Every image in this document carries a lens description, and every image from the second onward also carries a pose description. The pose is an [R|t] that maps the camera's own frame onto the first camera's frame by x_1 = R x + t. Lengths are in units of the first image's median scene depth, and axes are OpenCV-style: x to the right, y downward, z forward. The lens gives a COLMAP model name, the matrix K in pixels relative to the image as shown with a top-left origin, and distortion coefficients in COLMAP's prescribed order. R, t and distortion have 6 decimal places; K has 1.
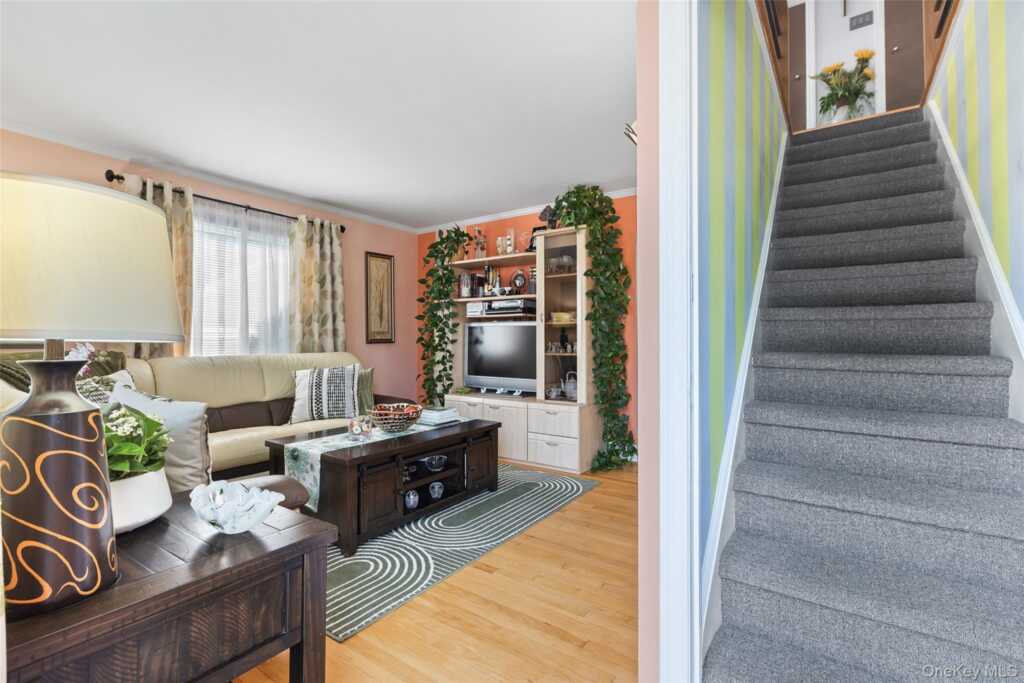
lens RADIAL K [[460.6, 0, 507.9], [0, 460.6, 337.8], [0, 0, 1]] dist [0.000521, -0.000055]
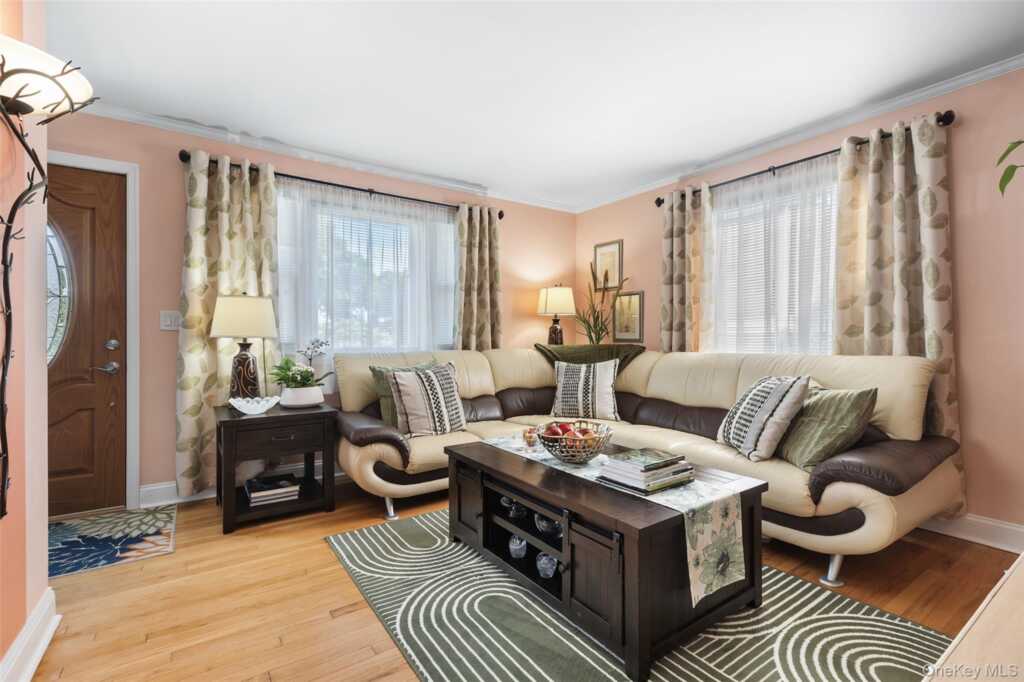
lens RADIAL K [[460.6, 0, 507.9], [0, 460.6, 337.3], [0, 0, 1]] dist [0.000521, -0.000055]
pose [[-0.341778, 0.000173, -0.939781, 0.502175], [0.007886, 0.999965, -0.002684, 0.008764], [0.939748, -0.008328, -0.341768, 1.234702]]
